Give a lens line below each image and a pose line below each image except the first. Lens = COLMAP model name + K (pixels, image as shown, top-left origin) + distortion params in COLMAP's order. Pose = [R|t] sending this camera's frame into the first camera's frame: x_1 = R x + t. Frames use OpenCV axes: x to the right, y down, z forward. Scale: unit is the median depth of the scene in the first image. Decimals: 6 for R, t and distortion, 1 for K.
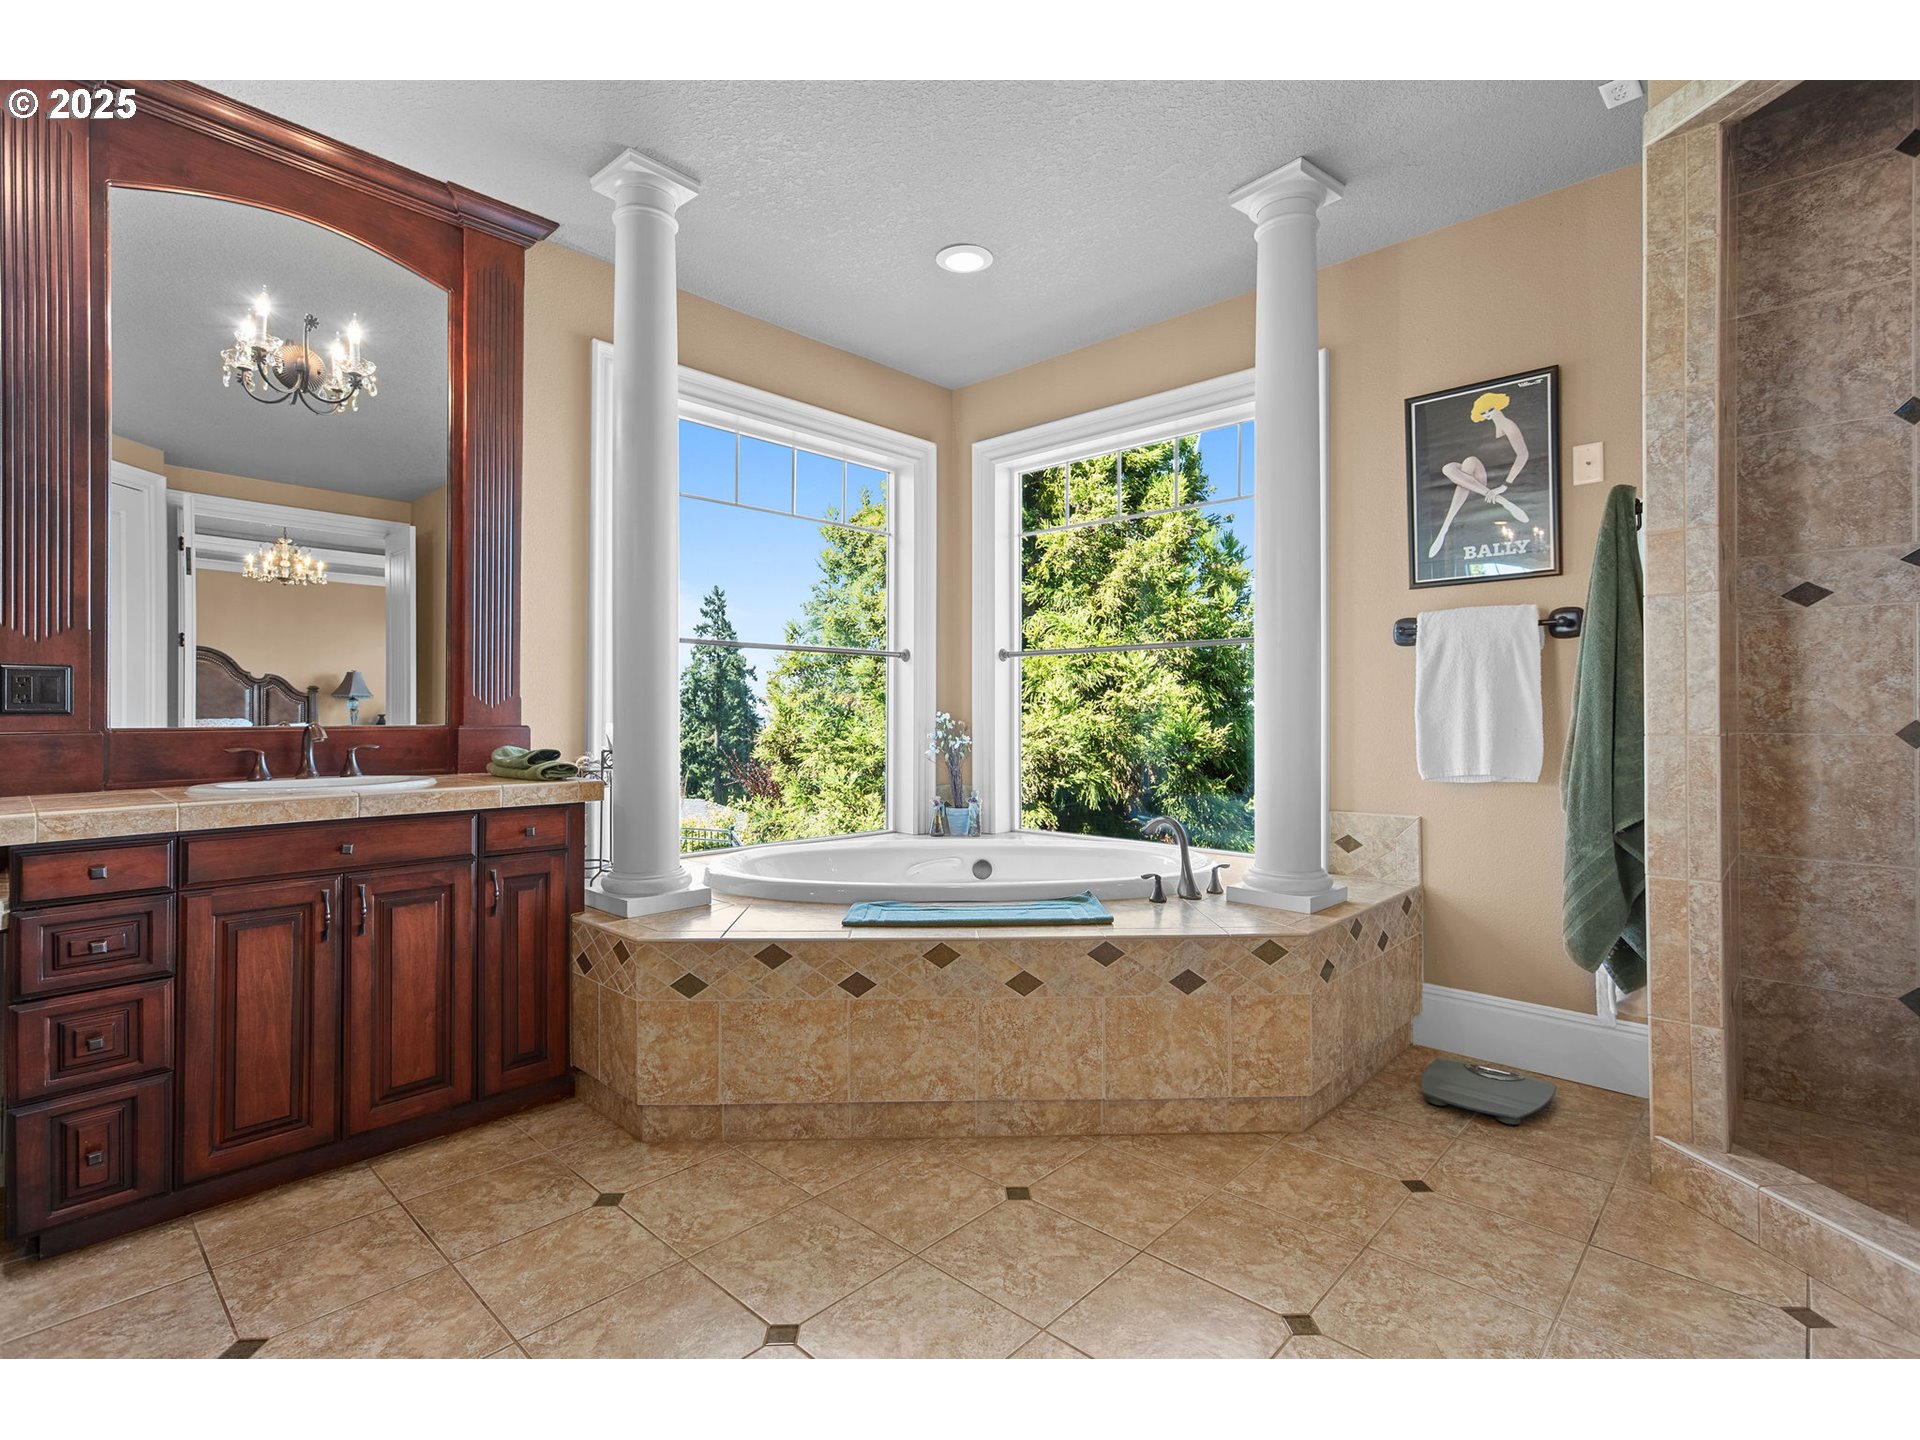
lens RADIAL K [[922.4, 0, 969.1], [0, 922.4, 702.0], [0, 0, 1]] dist [-0.011431, 0.010920]
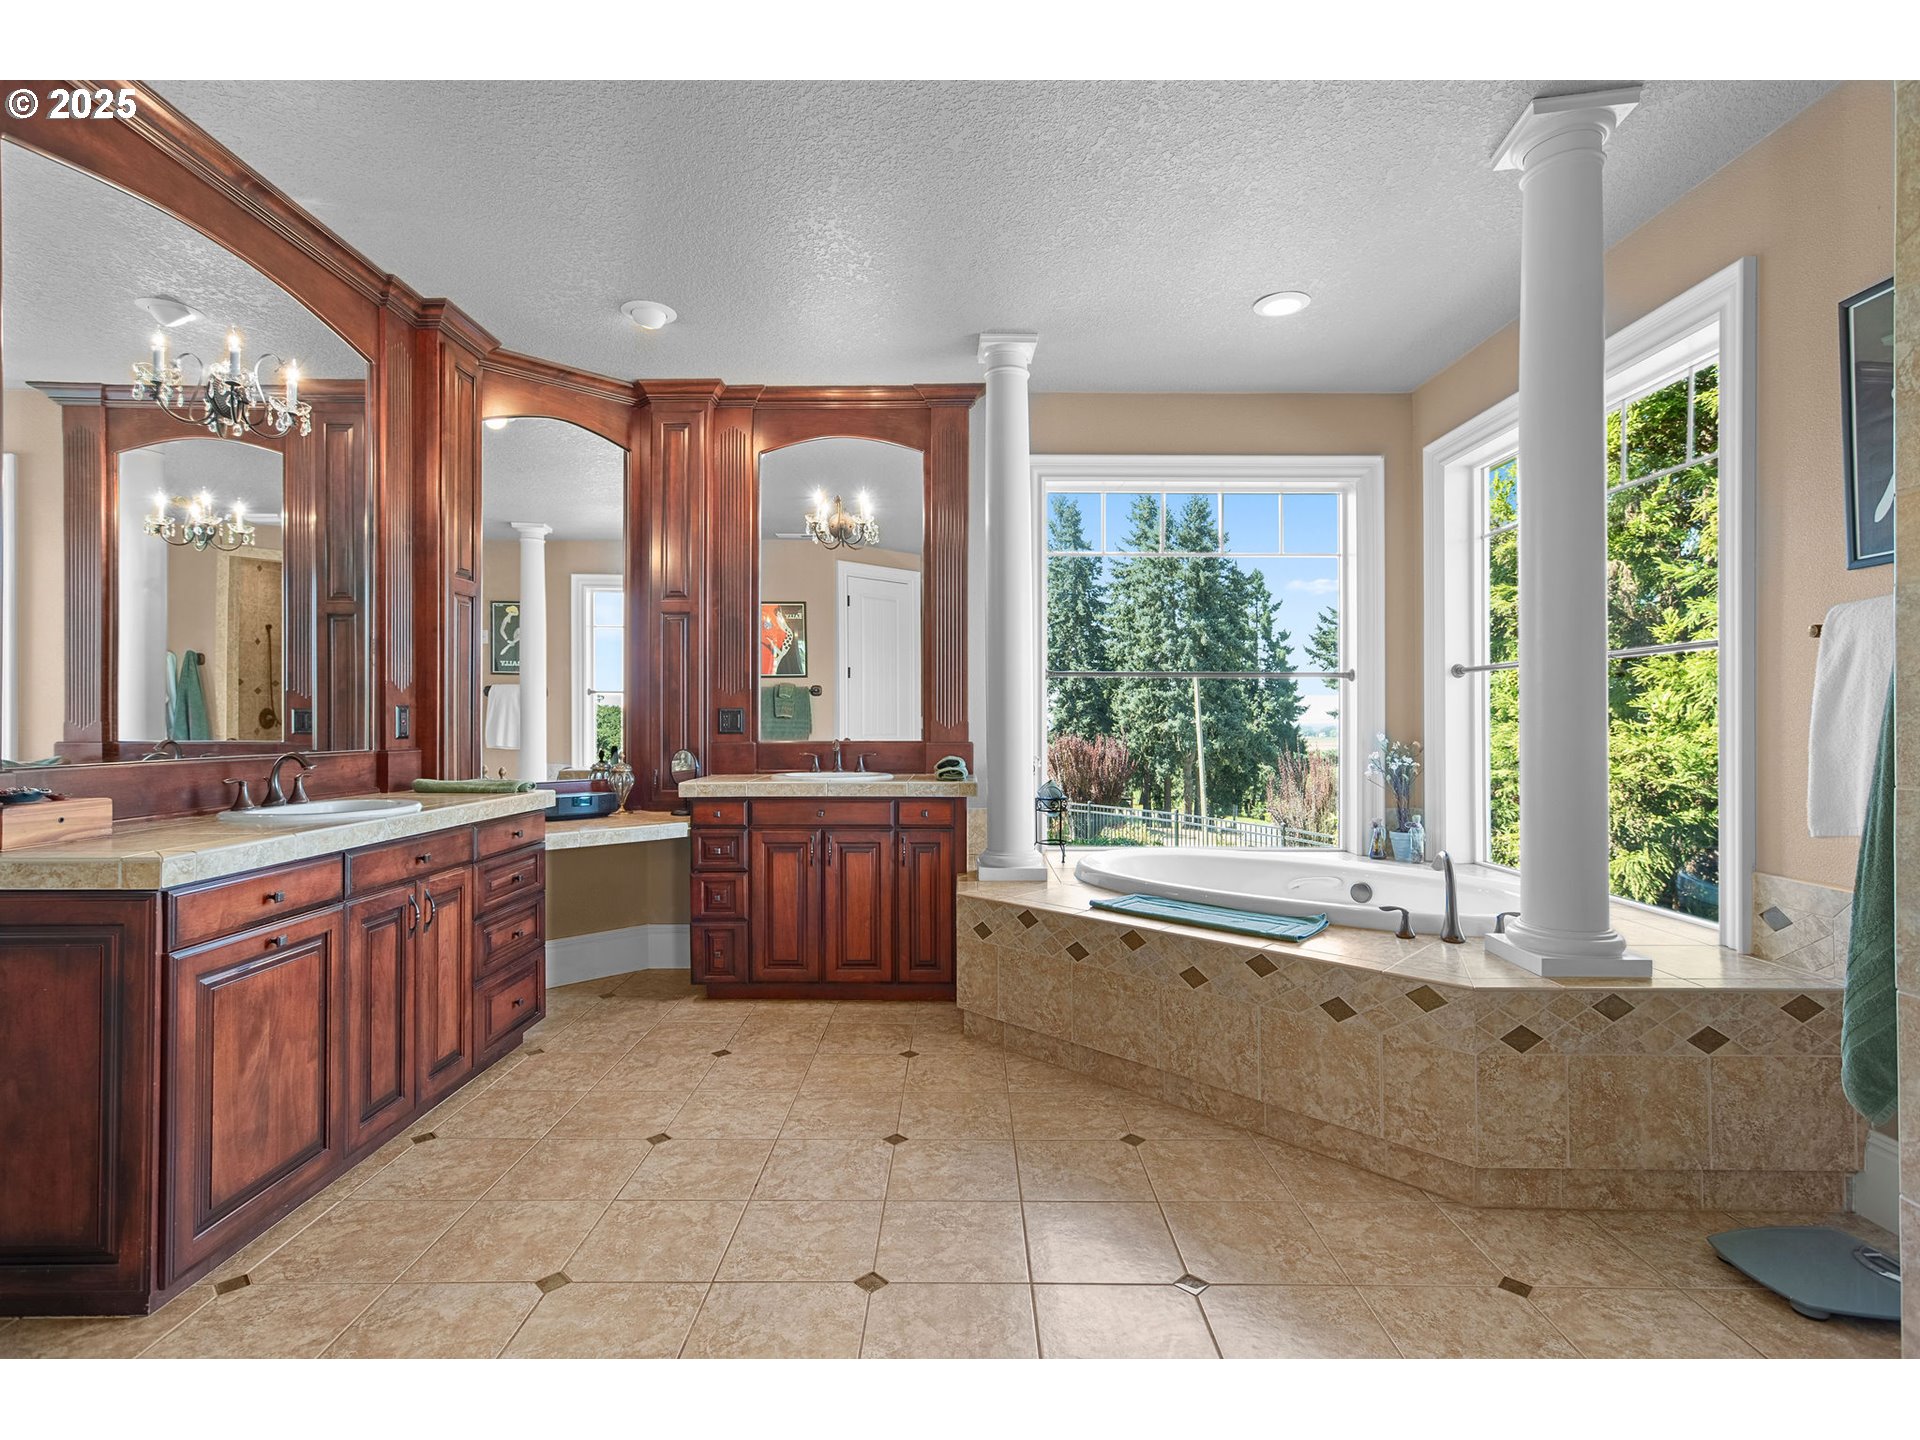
lens RADIAL K [[922.4, 0, 952.9], [0, 922.4, 719.2], [0, 0, 1]] dist [-0.011431, 0.010920]
pose [[0.677530, -0.002540, -0.735491, 0.693030], [0.007926, 0.999961, 0.003848, -0.020150], [0.735453, -0.008436, 0.677524, 0.014009]]
